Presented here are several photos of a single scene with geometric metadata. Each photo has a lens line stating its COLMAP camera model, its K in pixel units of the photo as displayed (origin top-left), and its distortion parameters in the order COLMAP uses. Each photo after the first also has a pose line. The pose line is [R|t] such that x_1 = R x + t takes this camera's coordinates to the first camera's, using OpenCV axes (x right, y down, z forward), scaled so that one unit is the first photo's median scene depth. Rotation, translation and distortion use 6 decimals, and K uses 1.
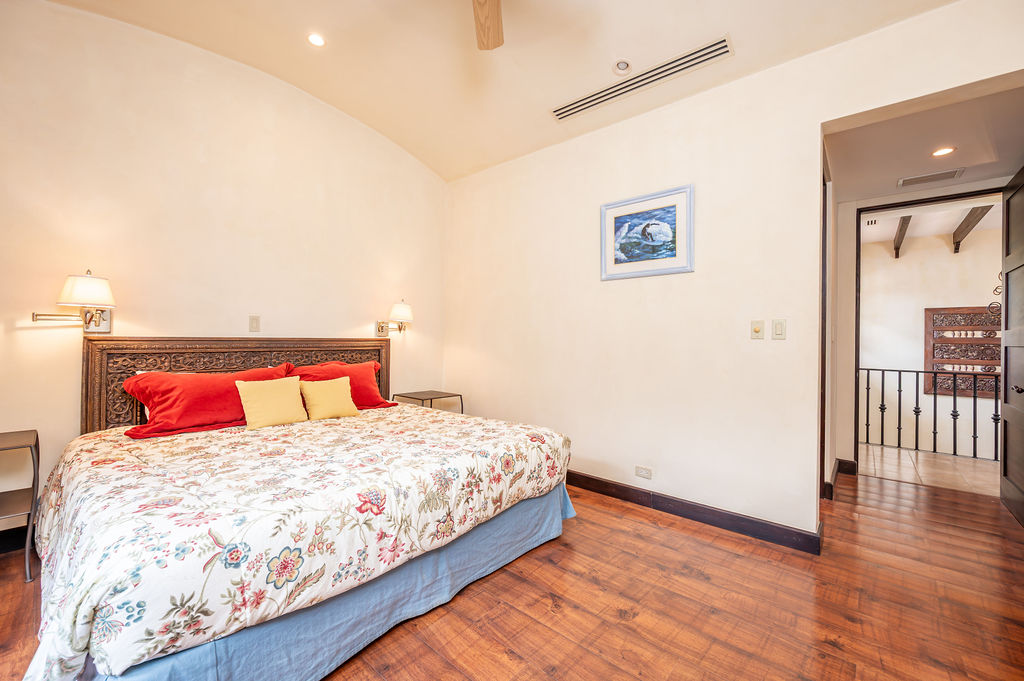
lens RADIAL K [[414.3, 0, 512.0], [0, 414.3, 340.5], [0, 0, 1]] dist [-0.000477, -0.000165]
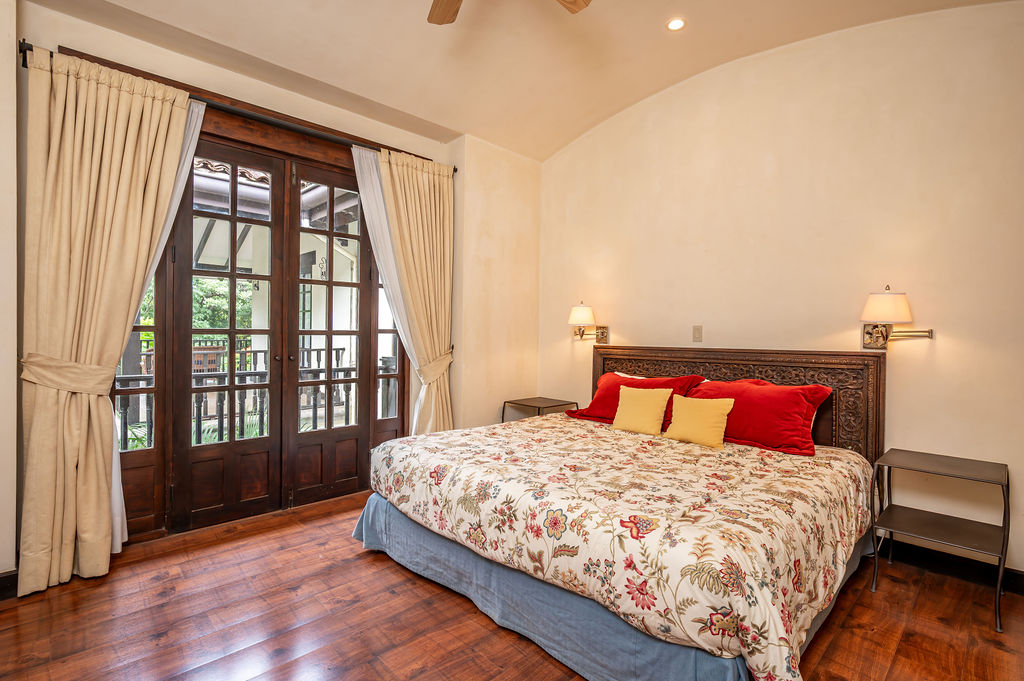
lens RADIAL K [[571.9, 0, 579.2], [0, 571.9, 340.8], [0, 0, 1]] dist [-0.004663, -0.000734]
pose [[-0.103956, 0.000475, -0.994582, 1.055392], [-0.013579, 0.999906, 0.001896, -0.031118], [0.994489, 0.013702, -0.103940, 1.213229]]
